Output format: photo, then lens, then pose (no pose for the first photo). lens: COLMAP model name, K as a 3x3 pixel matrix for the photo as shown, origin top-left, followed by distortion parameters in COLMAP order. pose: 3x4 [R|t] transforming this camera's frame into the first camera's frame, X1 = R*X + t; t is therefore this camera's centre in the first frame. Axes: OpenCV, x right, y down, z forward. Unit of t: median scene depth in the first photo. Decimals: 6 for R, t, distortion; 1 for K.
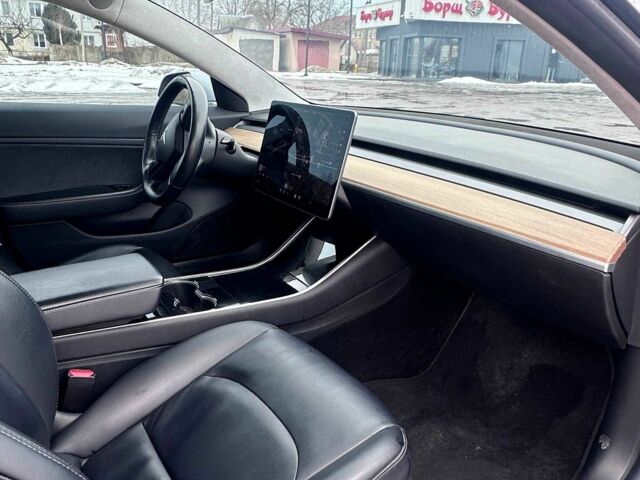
lens RADIAL K [[520.8, 0, 320.0], [0, 520.8, 240.0], [0, 0, 1]] dist [0.006320, -0.007747]
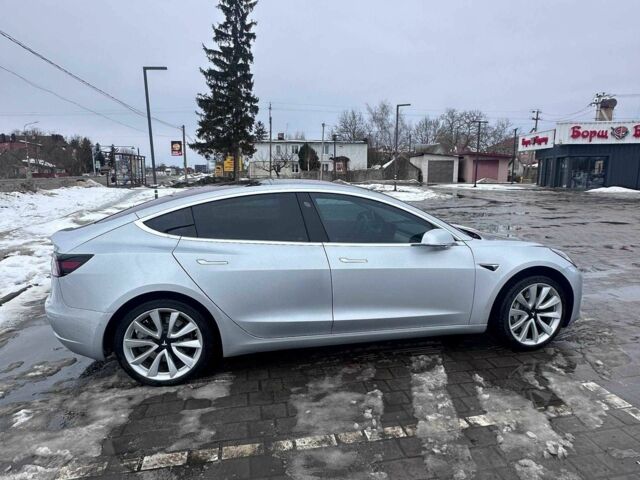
lens RADIAL K [[429.6, 0, 320.0], [0, 429.6, 240.0], [0, 0, 1]] dist [-0.002404, -0.002641]
pose [[0.920841, 0.026001, -0.389070, 0.037160], [-0.093694, 0.983297, -0.156041, 0.022383], [0.378514, 0.180142, 0.907897, -0.112970]]
